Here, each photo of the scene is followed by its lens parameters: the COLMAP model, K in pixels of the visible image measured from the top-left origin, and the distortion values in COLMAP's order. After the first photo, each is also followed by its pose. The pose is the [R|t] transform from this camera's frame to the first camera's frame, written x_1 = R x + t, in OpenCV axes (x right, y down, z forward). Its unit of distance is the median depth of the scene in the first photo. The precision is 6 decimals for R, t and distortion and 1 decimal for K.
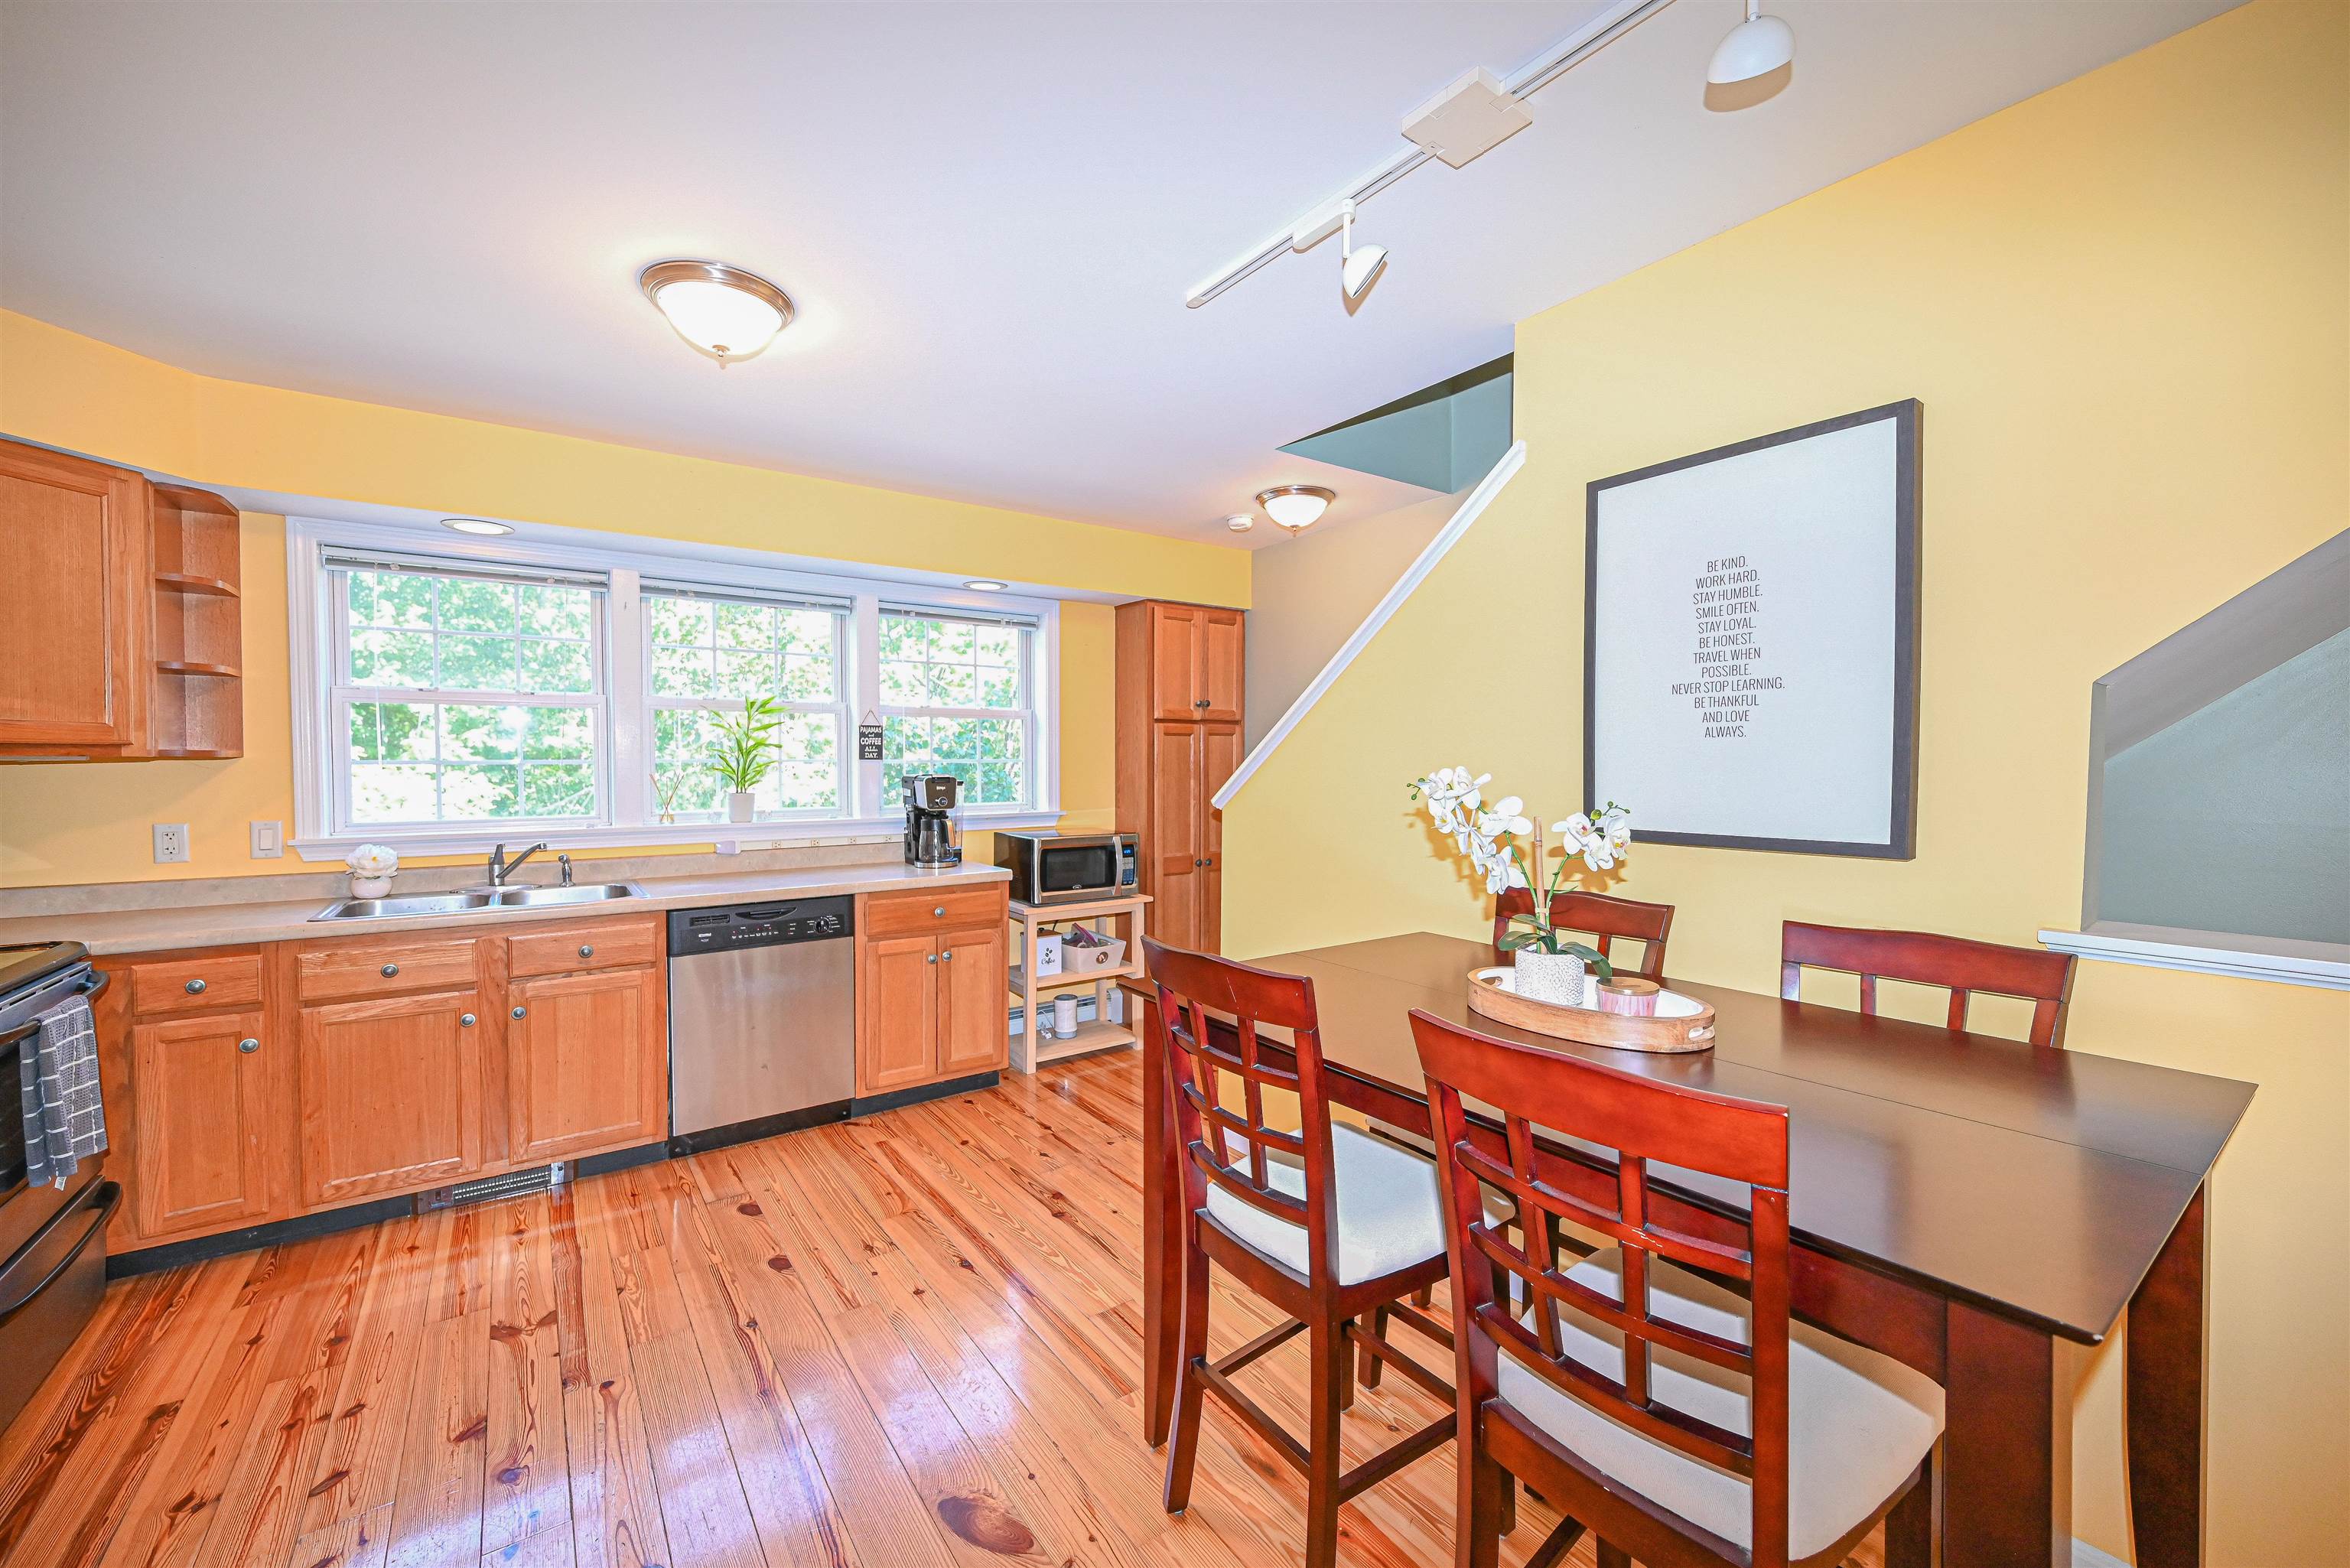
lens RADIAL K [[919.8, 0, 1174.9], [0, 919.8, 782.2], [0, 0, 1]] dist [-0.003327, 0.000835]
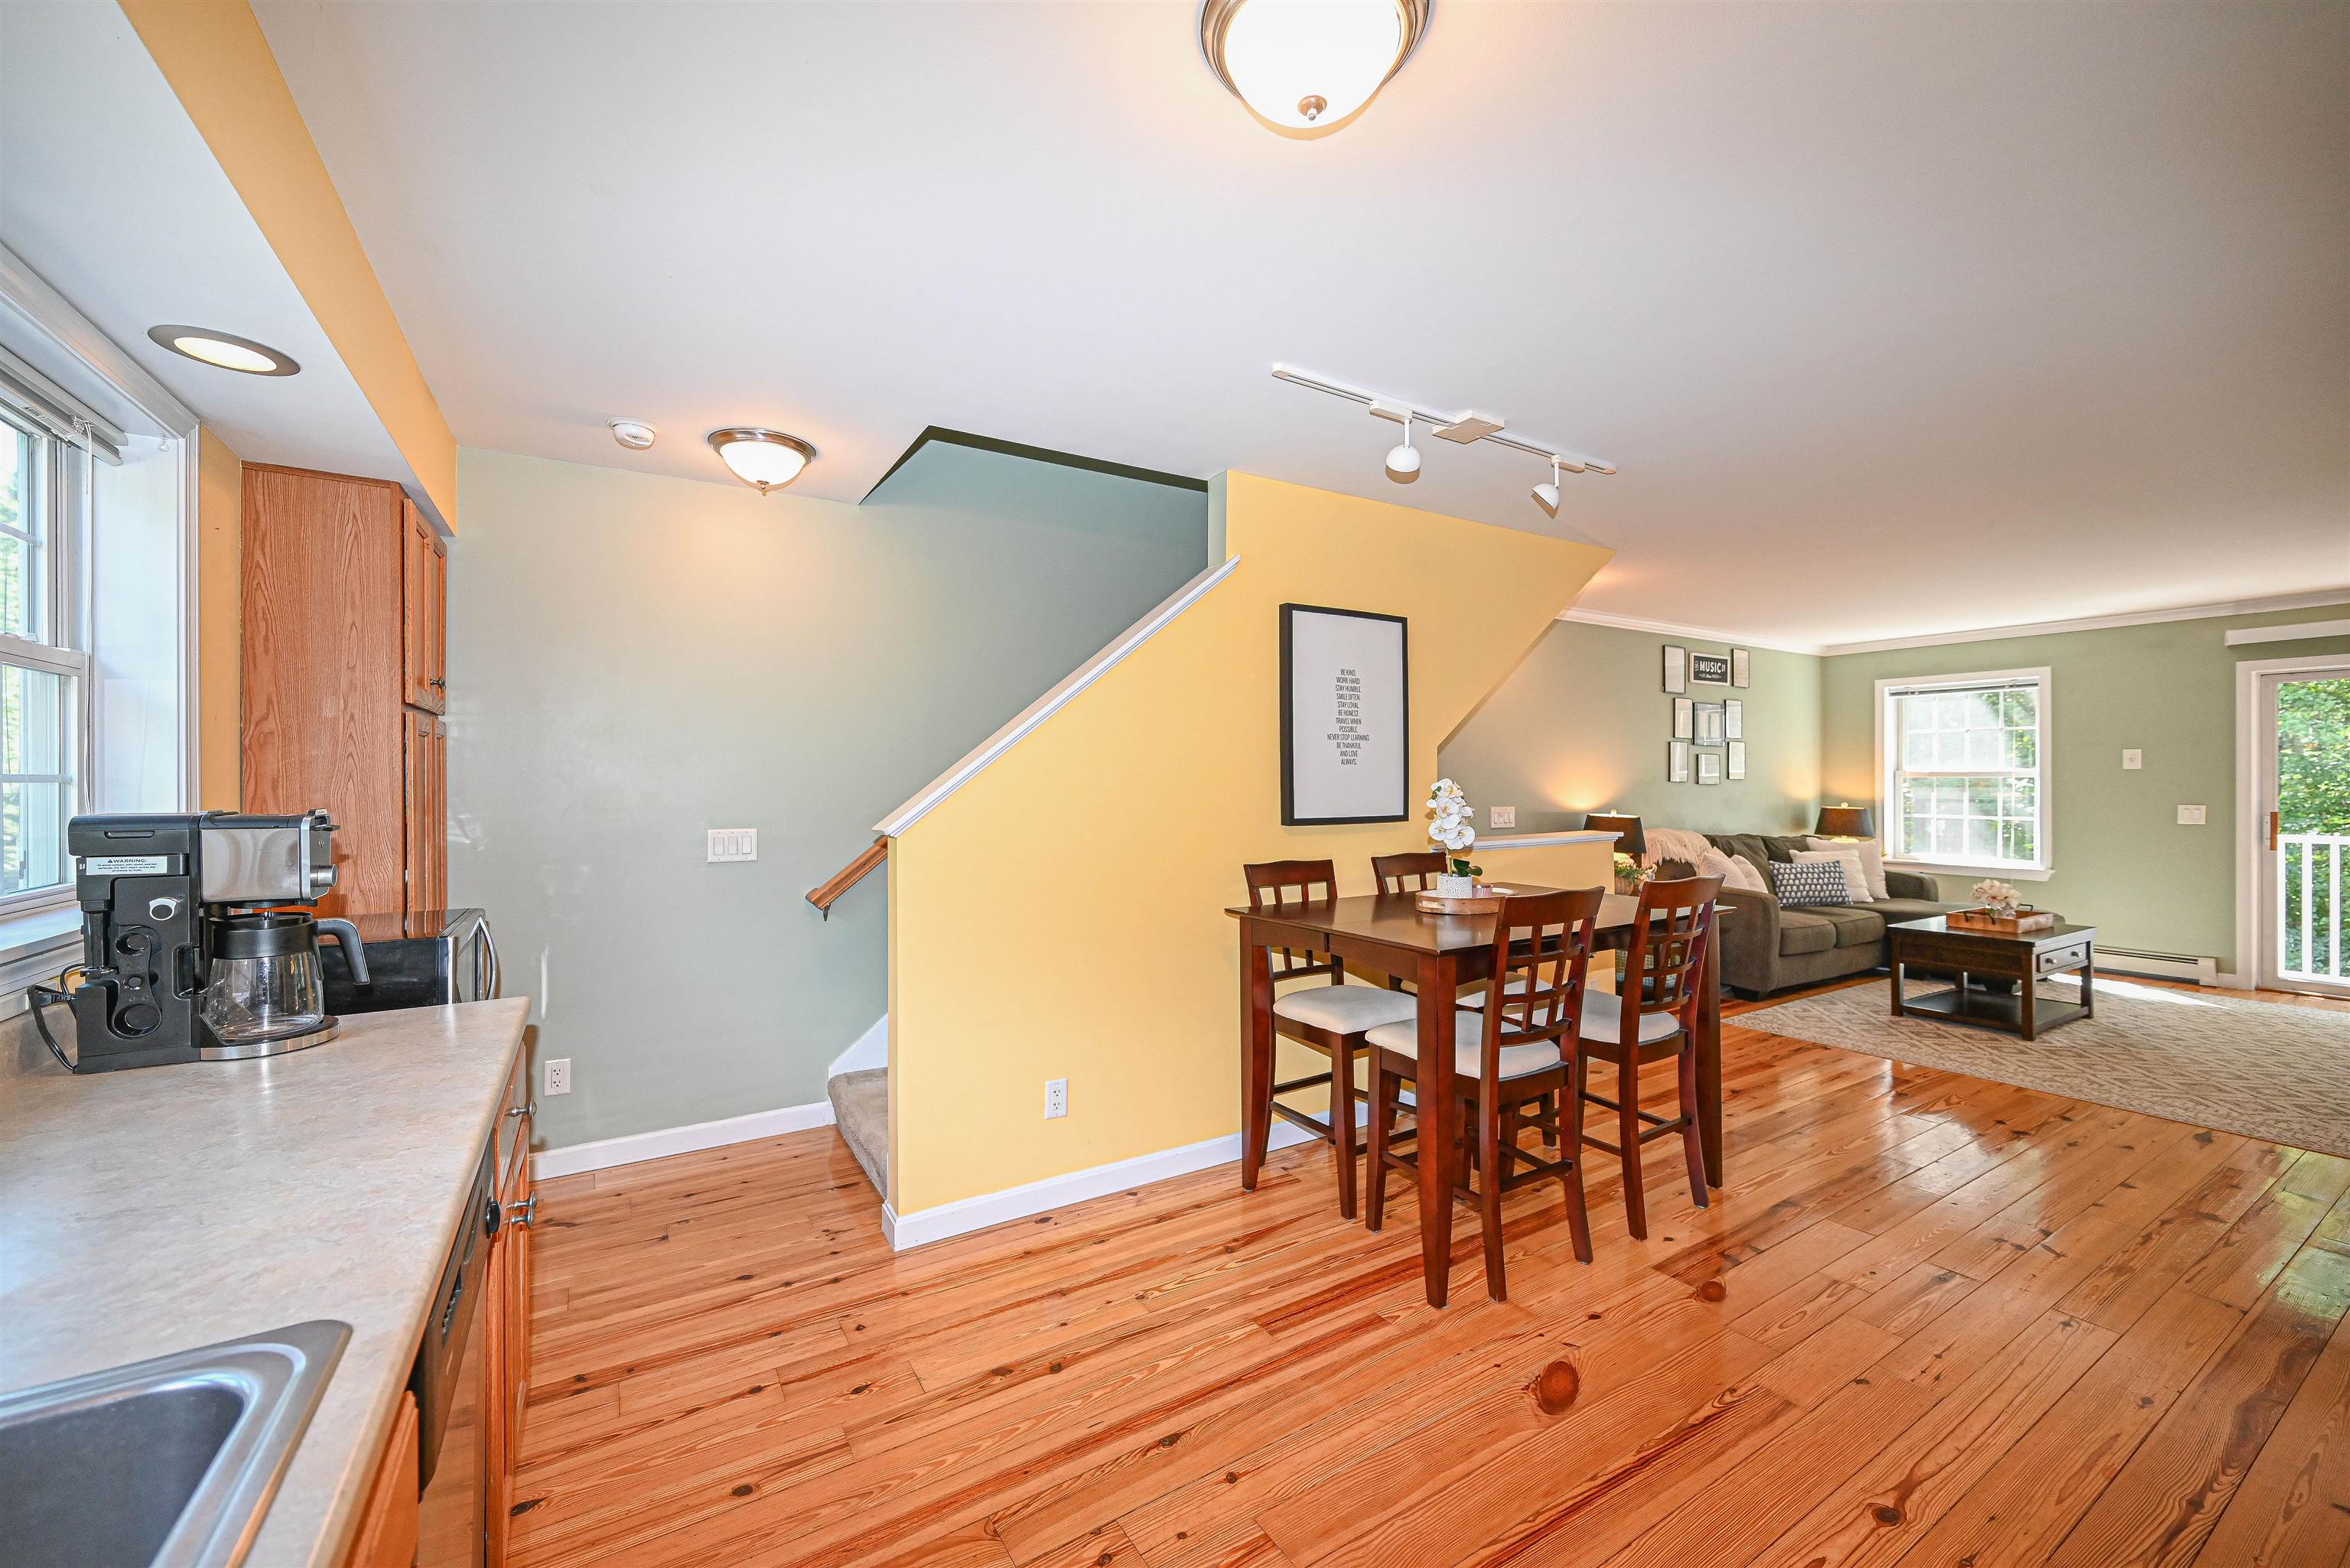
lens RADIAL K [[919.8, 0, 1167.8], [0, 919.8, 784.1], [0, 0, 1]] dist [-0.003327, 0.000835]
pose [[0.073671, 0.000828, 0.997282, -0.891752], [0.028401, 0.999592, -0.002928, -0.009759], [-0.996878, 0.028539, 0.073617, 0.847372]]
